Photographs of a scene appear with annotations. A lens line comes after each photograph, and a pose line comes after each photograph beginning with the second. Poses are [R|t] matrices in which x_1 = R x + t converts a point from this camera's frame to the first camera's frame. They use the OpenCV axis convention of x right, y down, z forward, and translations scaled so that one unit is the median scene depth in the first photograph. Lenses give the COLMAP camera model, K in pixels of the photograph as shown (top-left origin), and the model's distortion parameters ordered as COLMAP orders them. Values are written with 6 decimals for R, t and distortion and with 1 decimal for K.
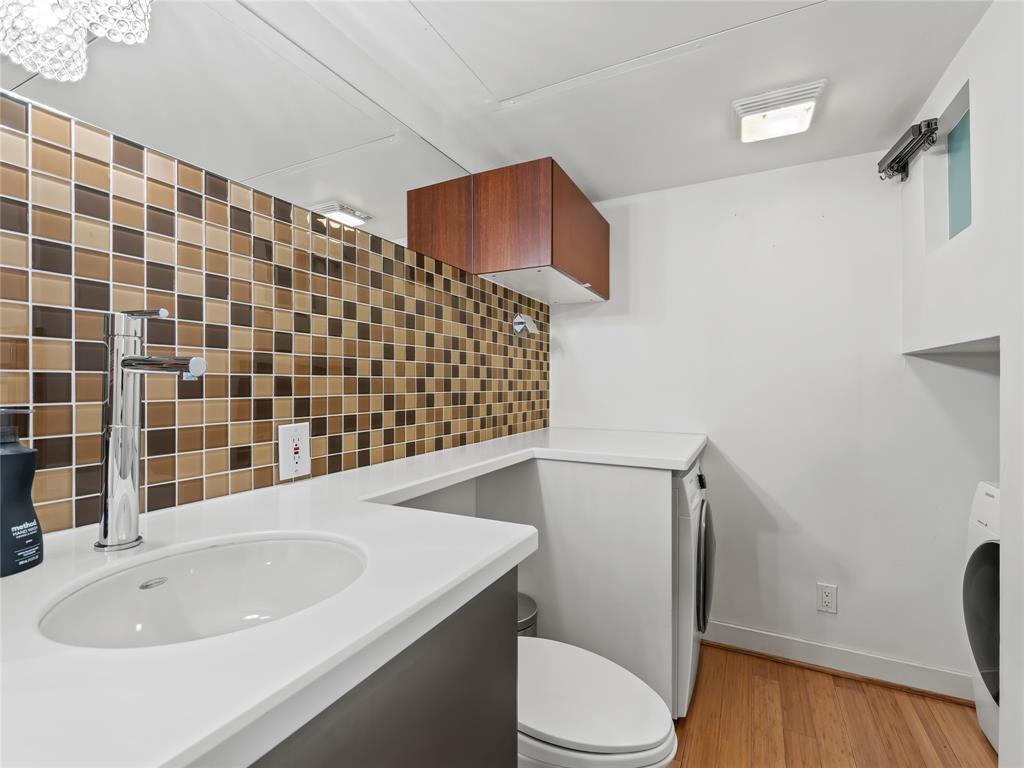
lens RADIAL K [[476.8, 0, 514.7], [0, 476.8, 388.7], [0, 0, 1]] dist [0.009407, -0.003892]
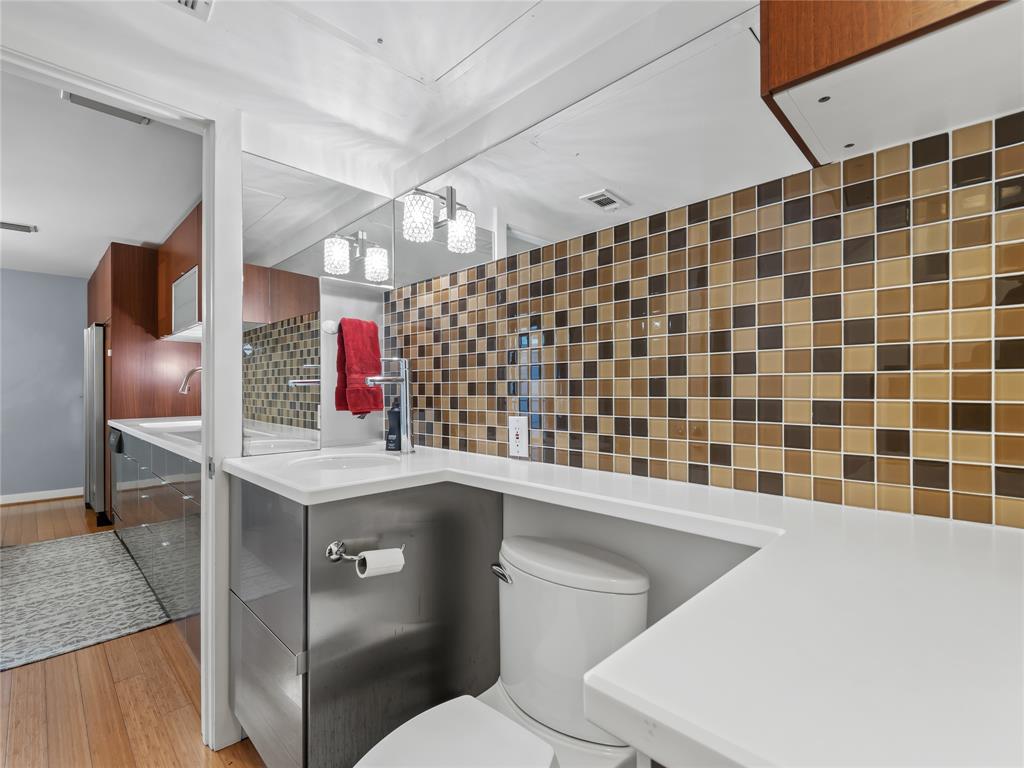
lens RADIAL K [[476.8, 0, 505.3], [0, 476.8, 382.5], [0, 0, 1]] dist [0.009407, -0.003892]
pose [[-0.323618, -0.003229, -0.946182, 0.677036], [0.003118, 0.999985, -0.004479, -0.013239], [0.946183, -0.004399, -0.323603, 1.149293]]
